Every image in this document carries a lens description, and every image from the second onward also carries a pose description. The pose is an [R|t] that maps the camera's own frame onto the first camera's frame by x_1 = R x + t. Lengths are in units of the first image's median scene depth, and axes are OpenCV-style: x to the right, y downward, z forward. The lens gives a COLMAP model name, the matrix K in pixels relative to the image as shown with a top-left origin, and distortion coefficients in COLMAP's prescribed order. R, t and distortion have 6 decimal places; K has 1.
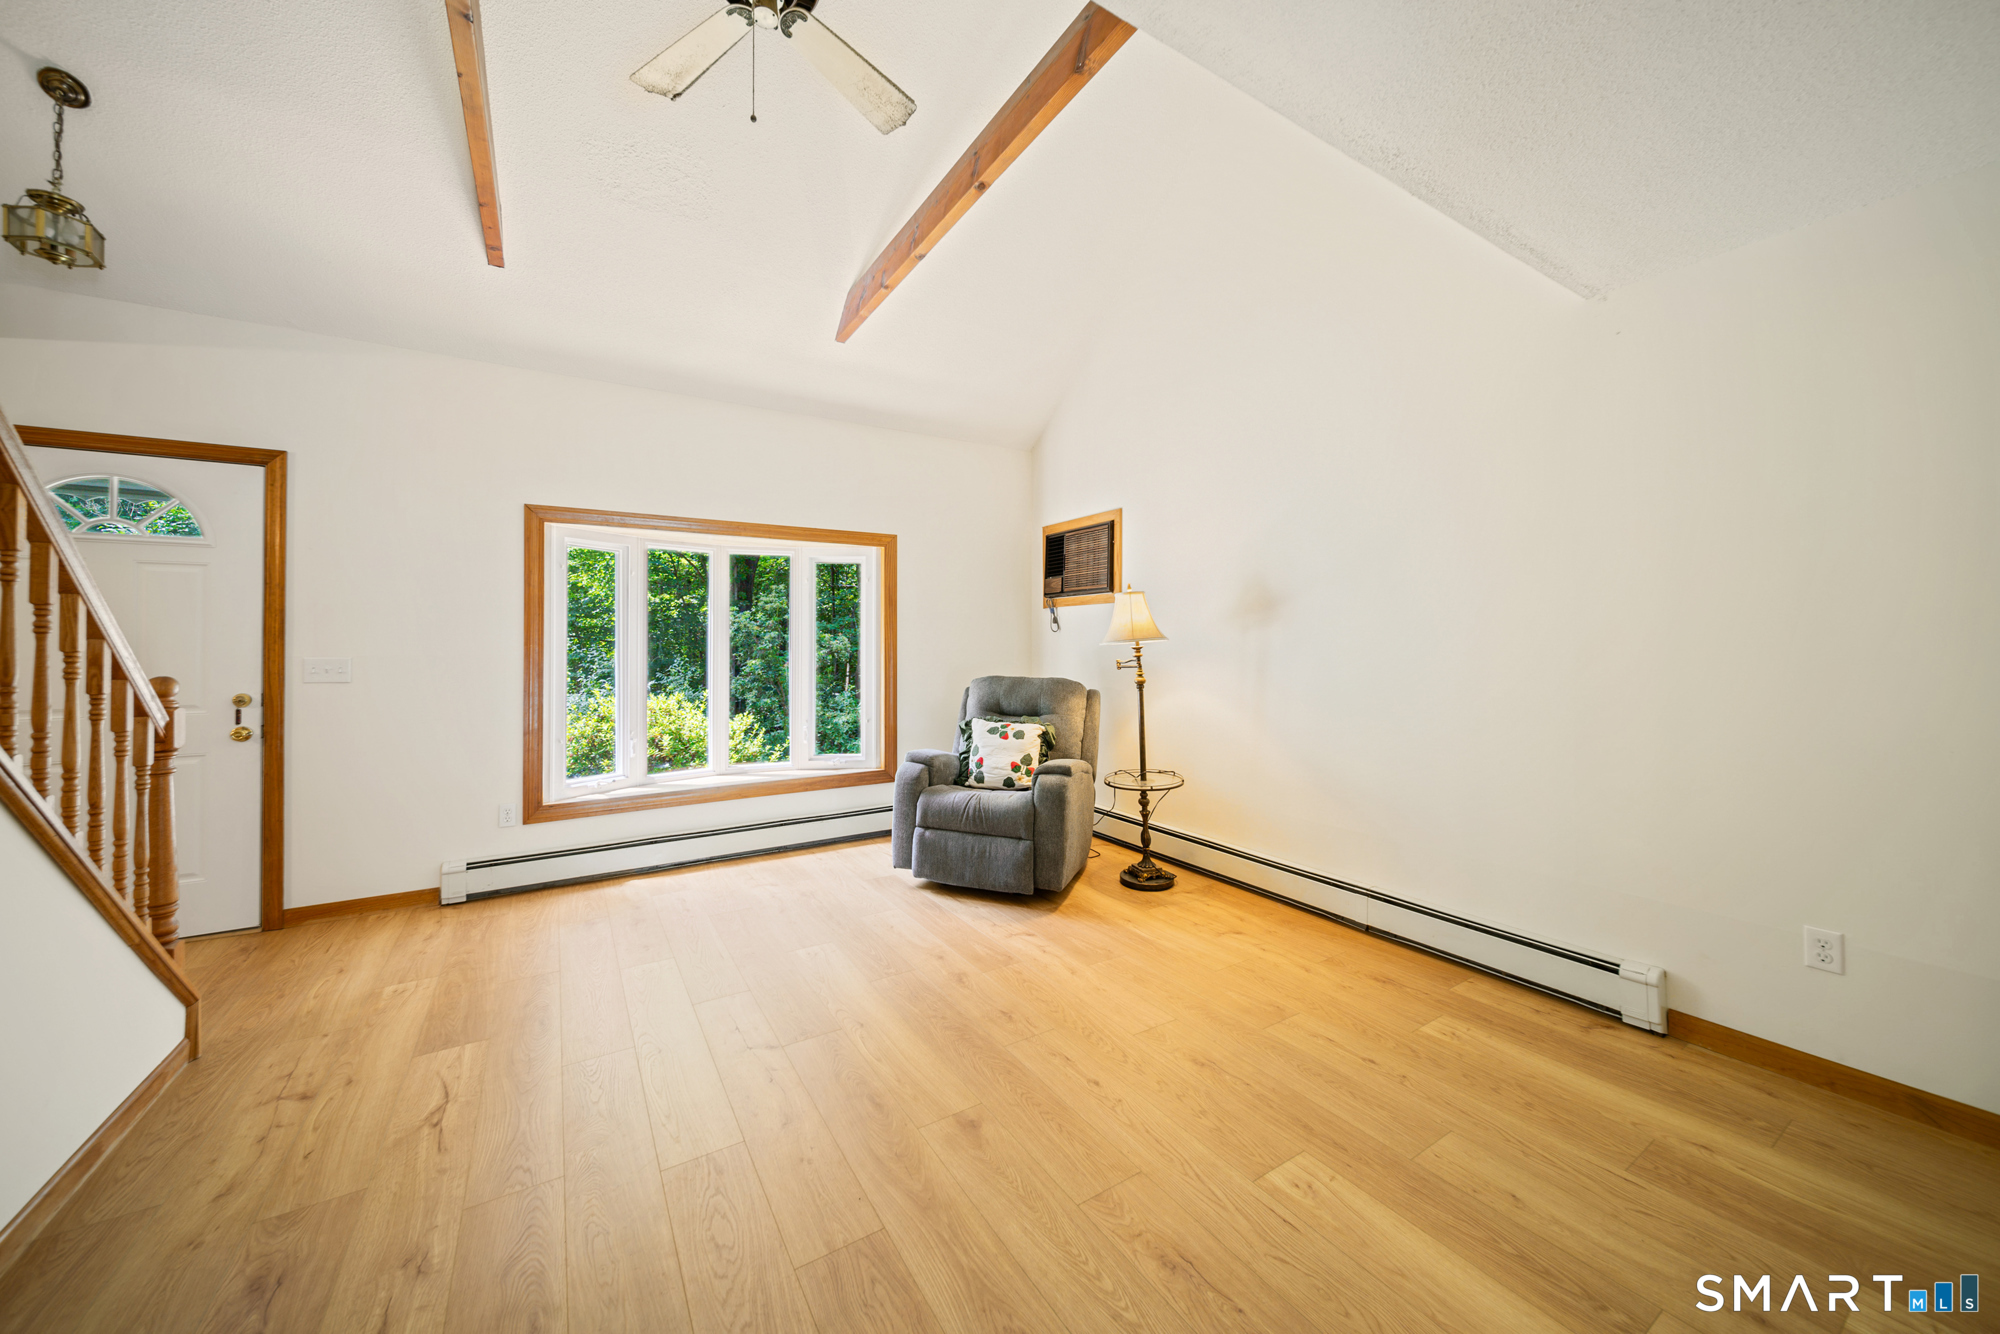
lens RADIAL K [[700.7, 0, 991.4], [0, 700.7, 644.1], [0, 0, 1]] dist [-0.004713, -0.000055]
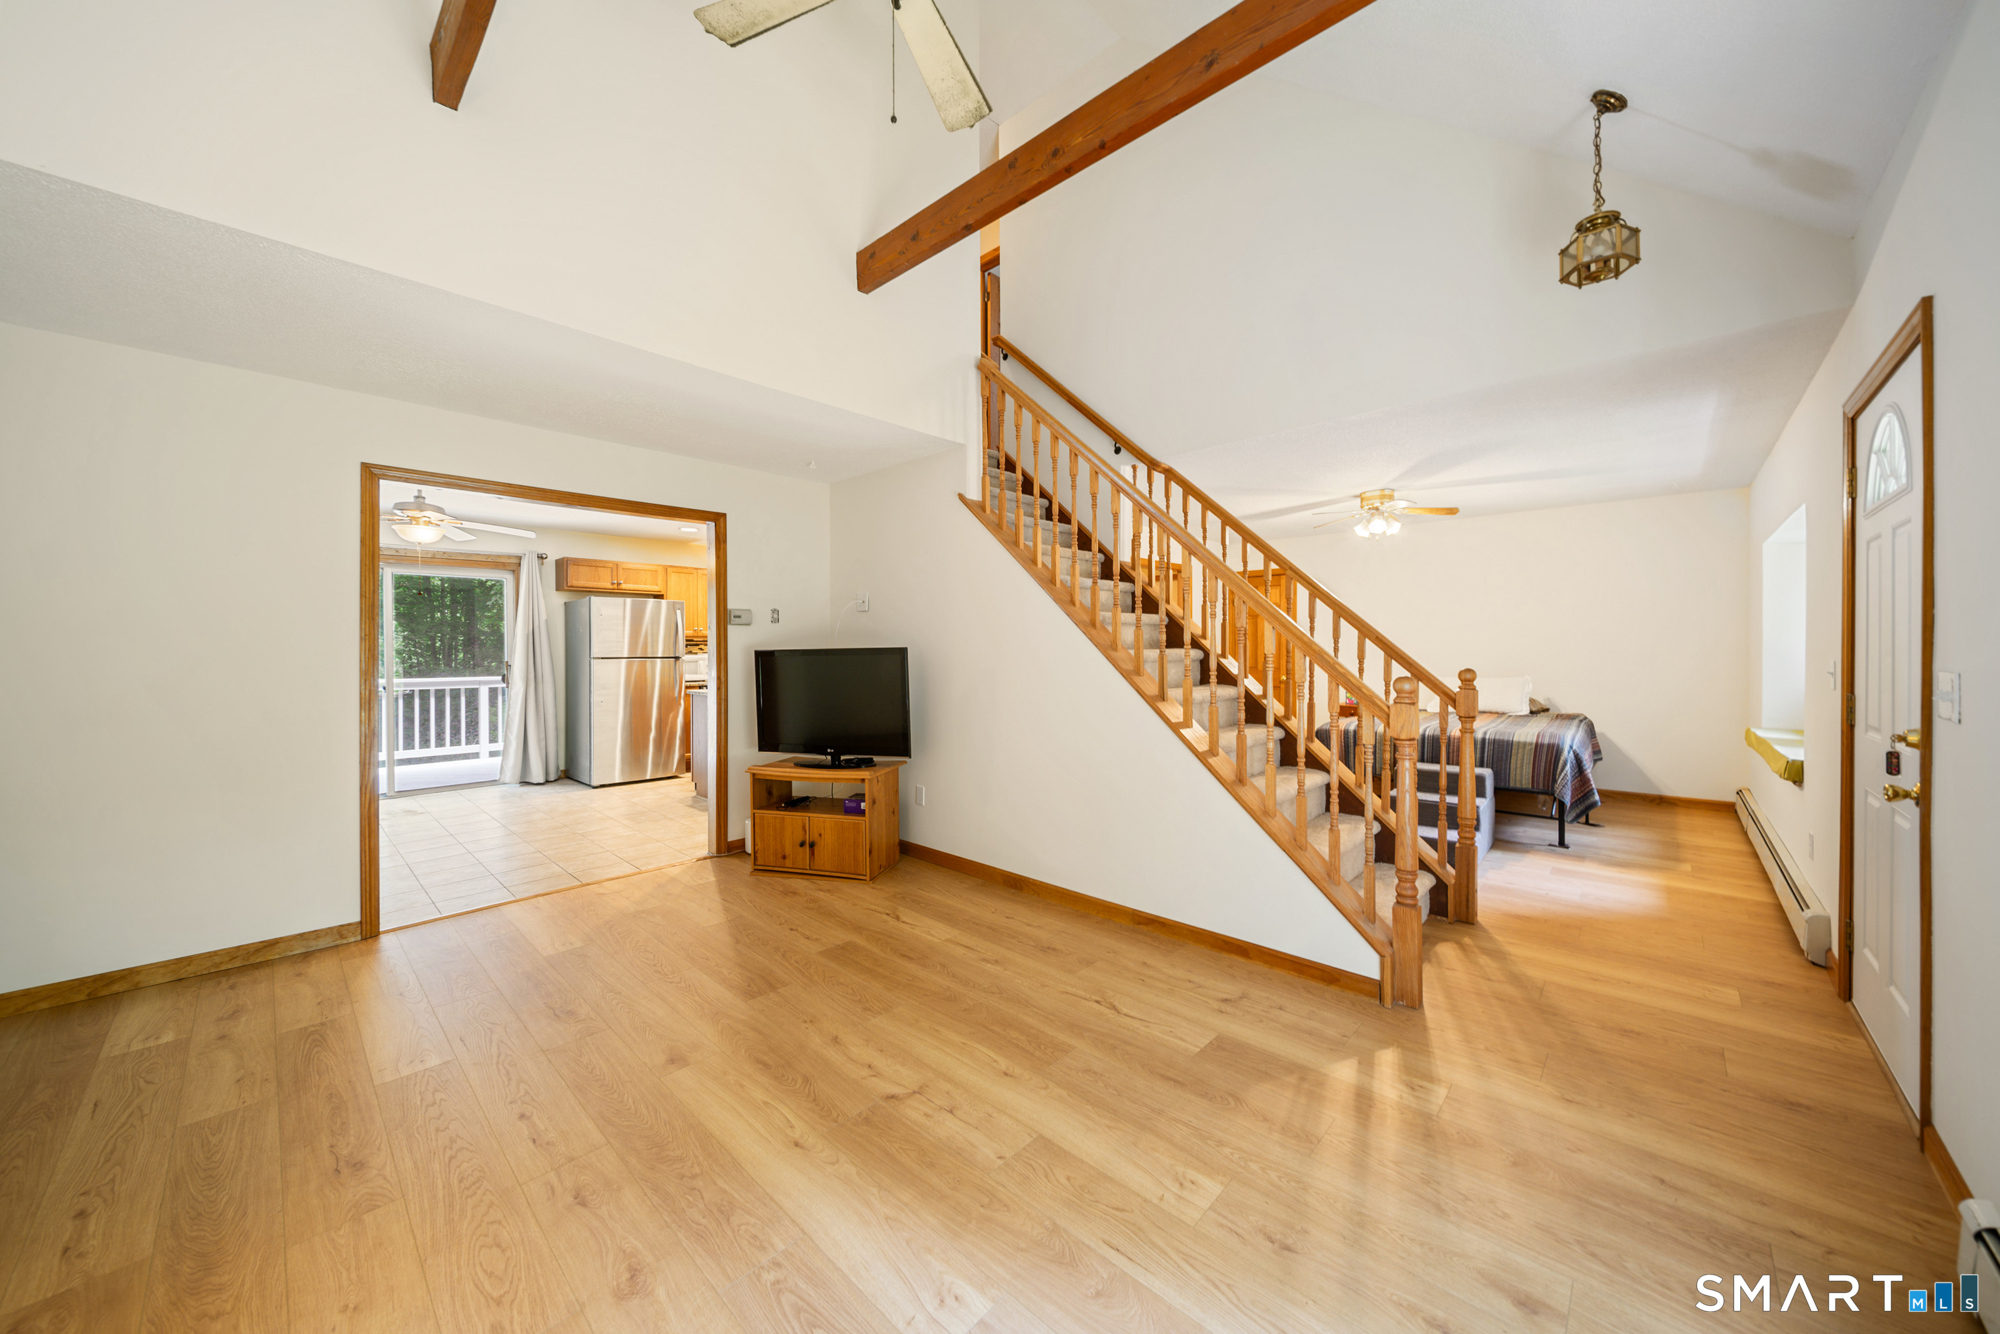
lens RADIAL K [[702.5, 0, 992.9], [0, 702.5, 651.3], [0, 0, 1]] dist [-0.001034, -0.000200]
pose [[-0.968939, 0.008829, -0.247141, -0.158410], [0.009090, 0.999959, 0.000084, -0.000756], [0.247132, -0.002165, -0.968979, 1.373828]]
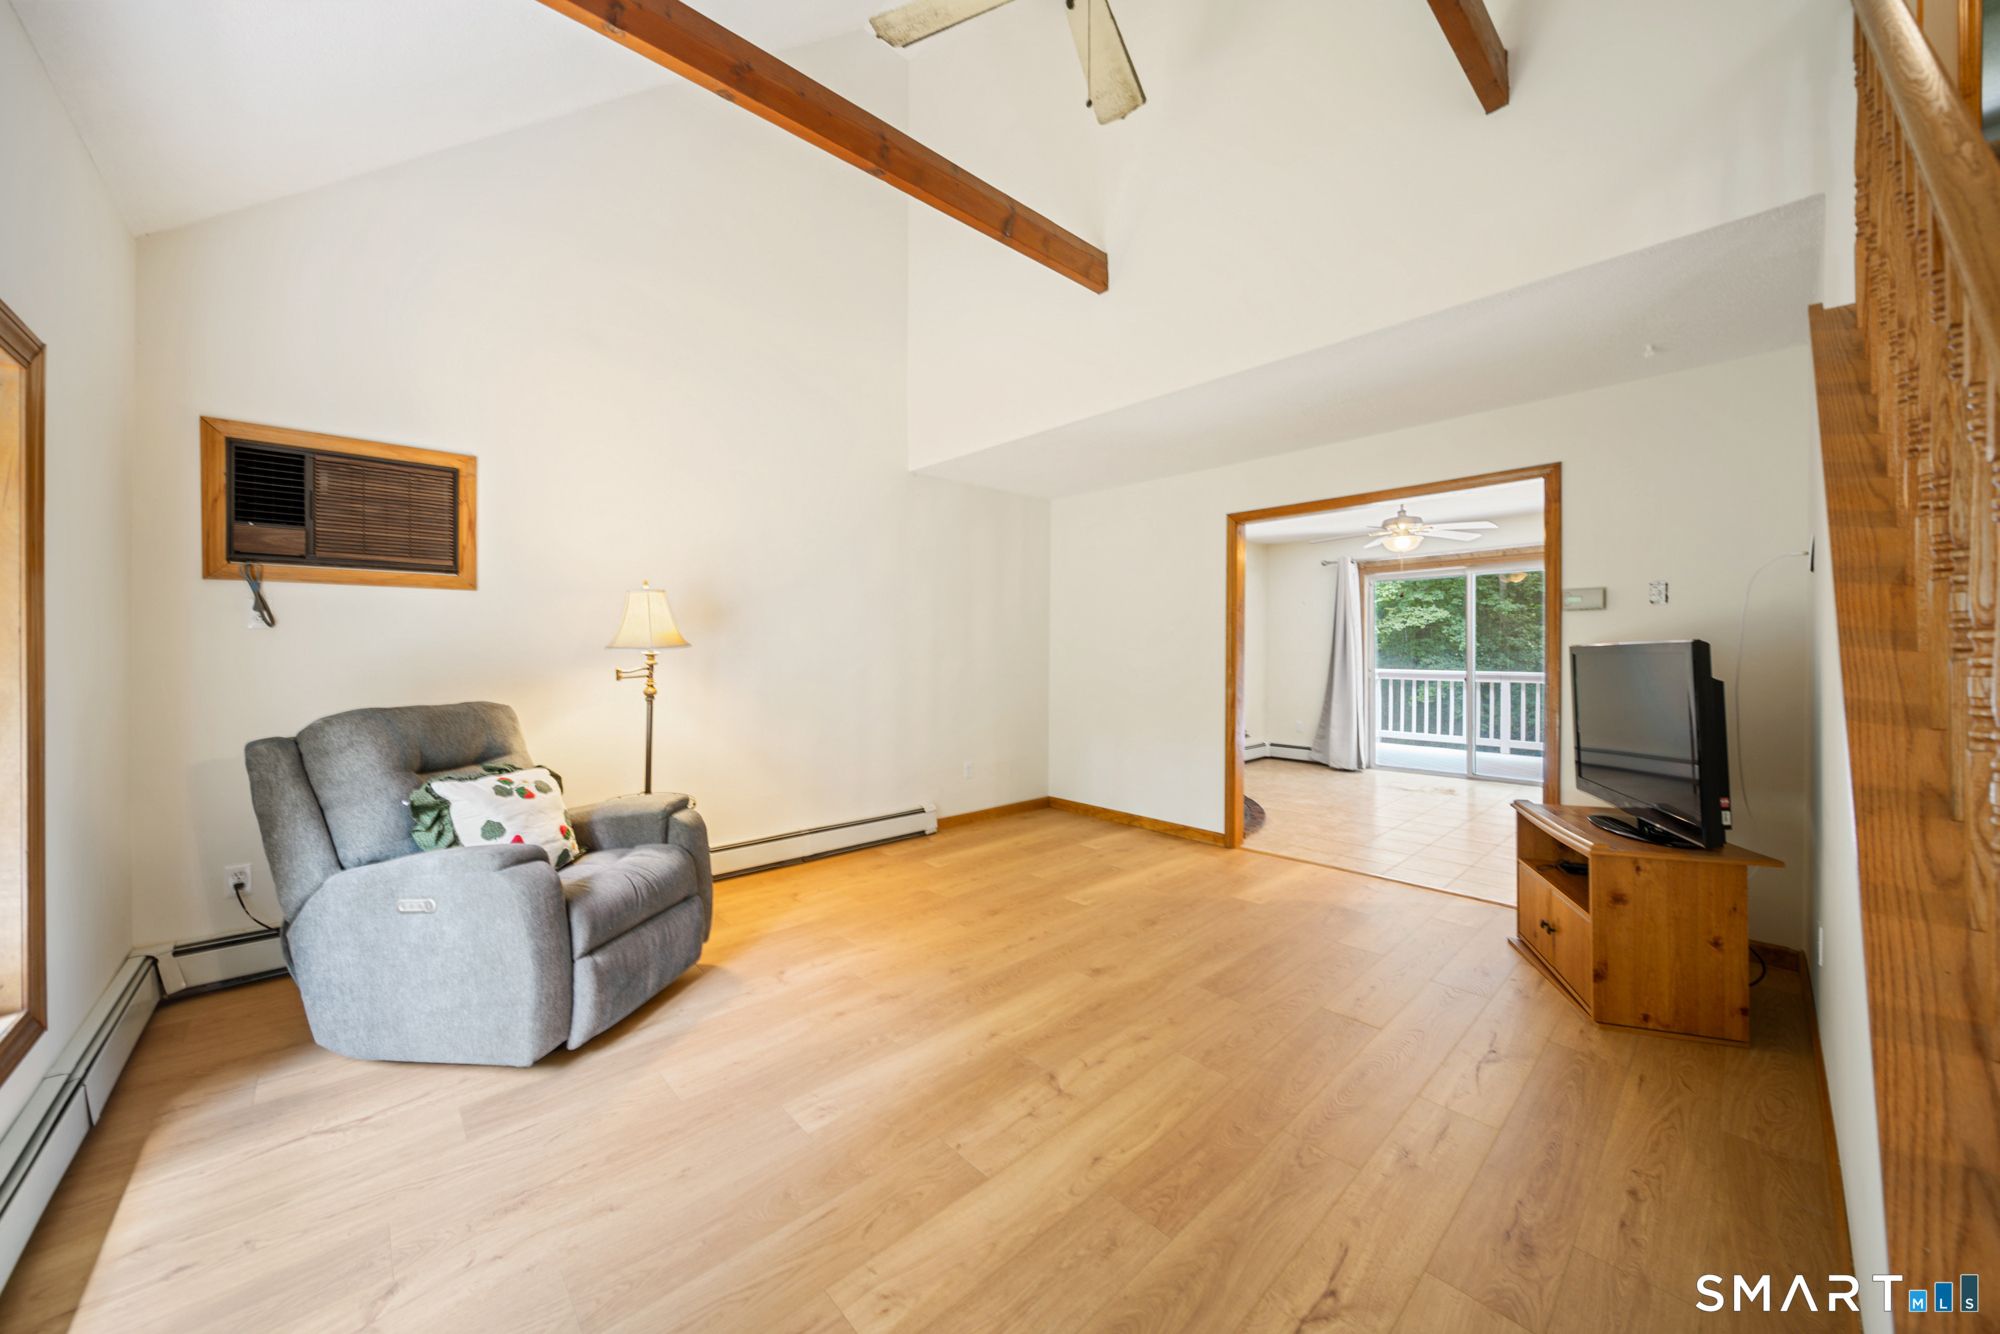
lens RADIAL K [[702.5, 0, 992.9], [0, 702.5, 651.3], [0, 0, 1]] dist [-0.001034, -0.000200]
pose [[-0.182569, -0.002100, 0.983191, -0.882190], [-0.001218, 0.999997, 0.001910, -0.000629], [-0.983192, -0.000849, -0.182572, 0.897862]]
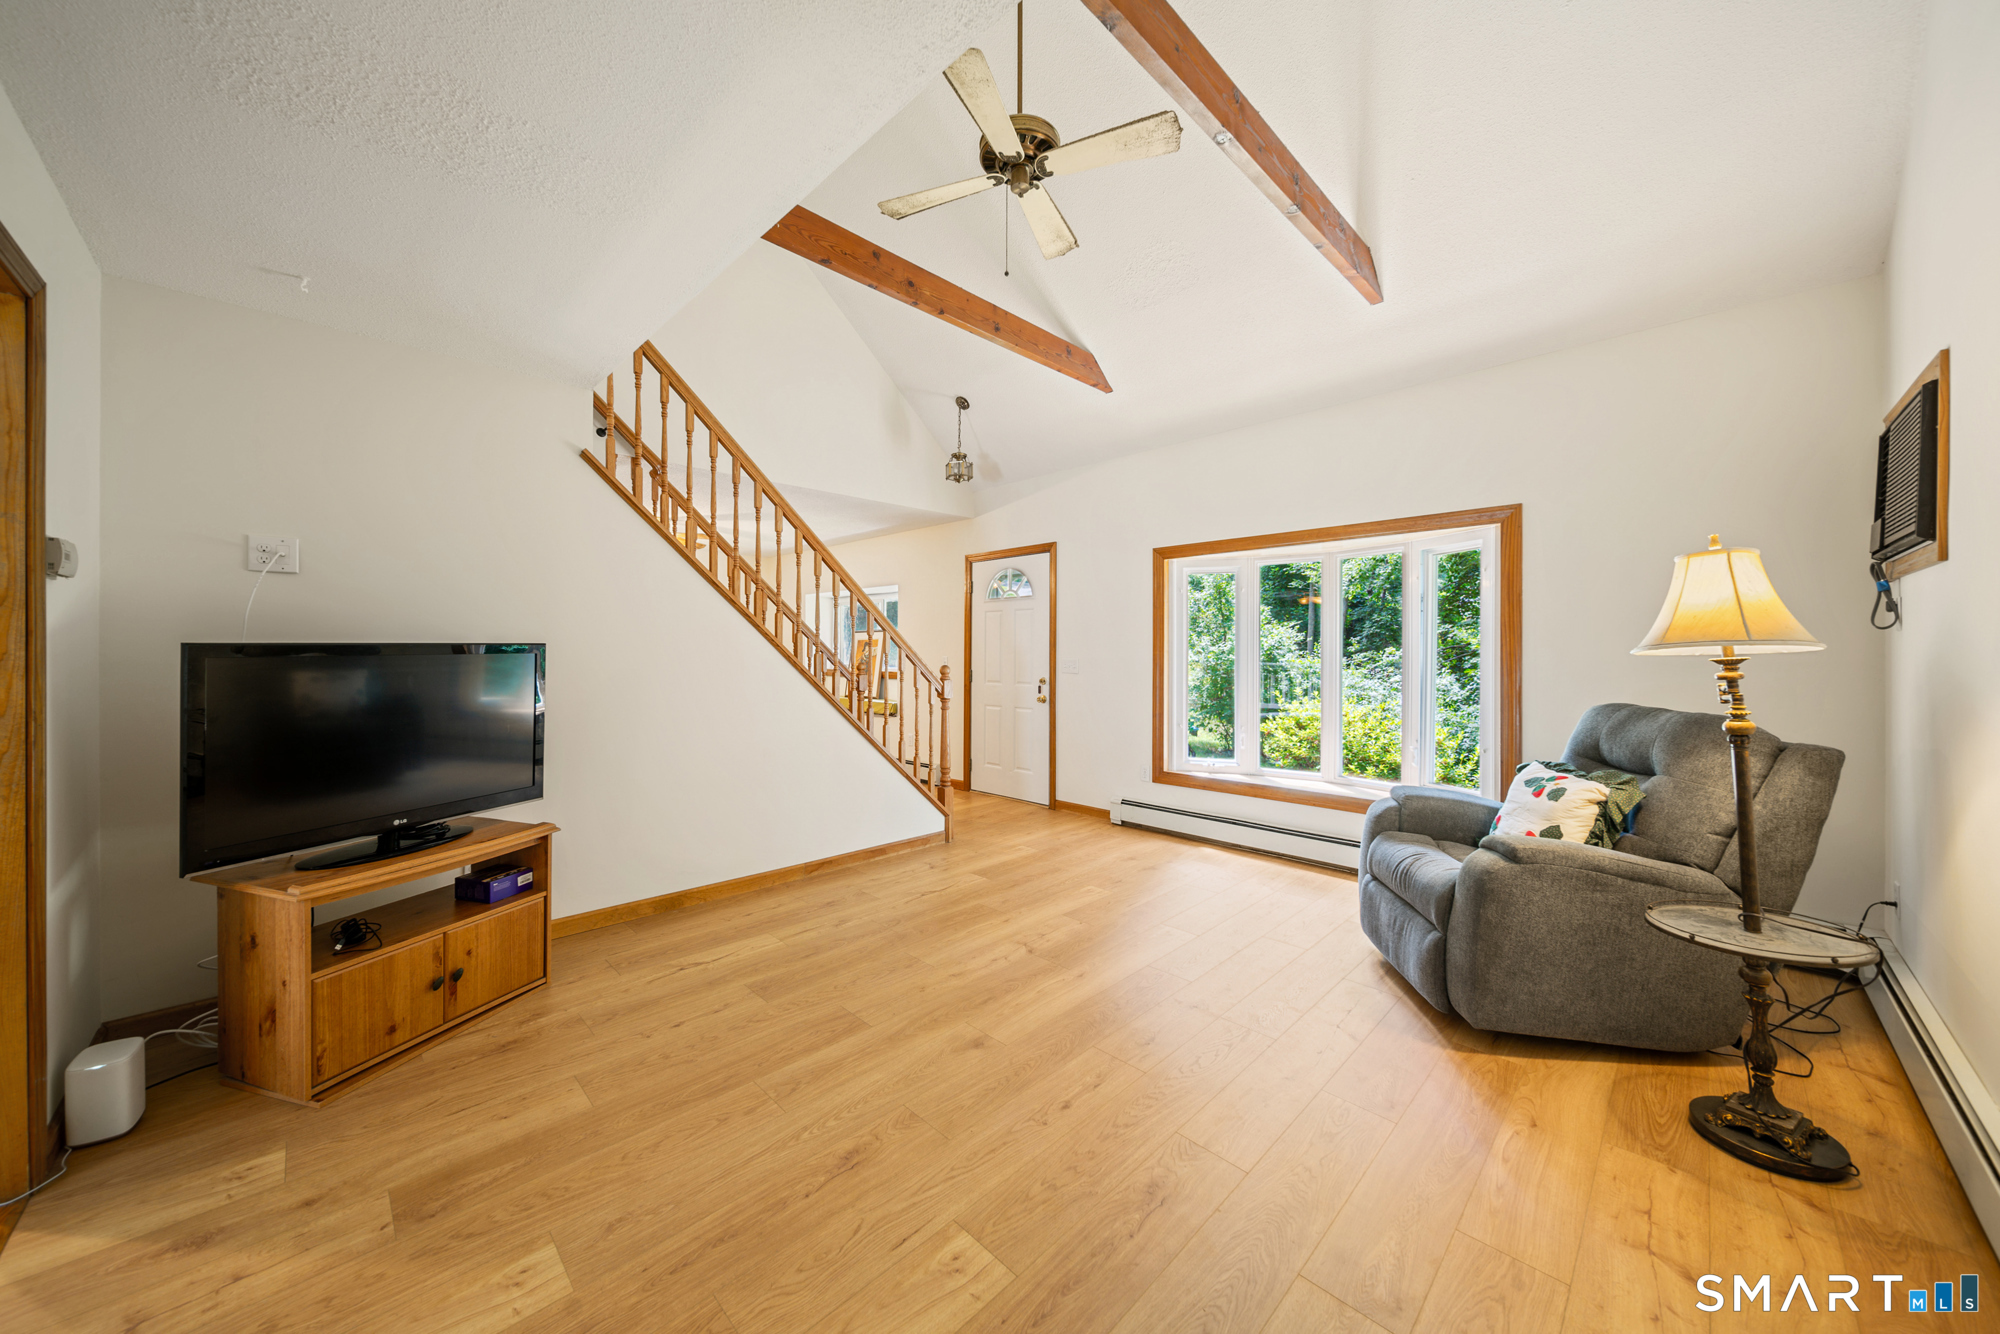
lens RADIAL K [[702.5, 0, 992.9], [0, 702.5, 651.3], [0, 0, 1]] dist [-0.001034, -0.000200]
pose [[0.222837, 0.003252, -0.974850, 0.705382], [-0.001733, 0.999994, 0.002940, -0.002793], [0.974854, 0.001035, 0.222842, 0.450664]]
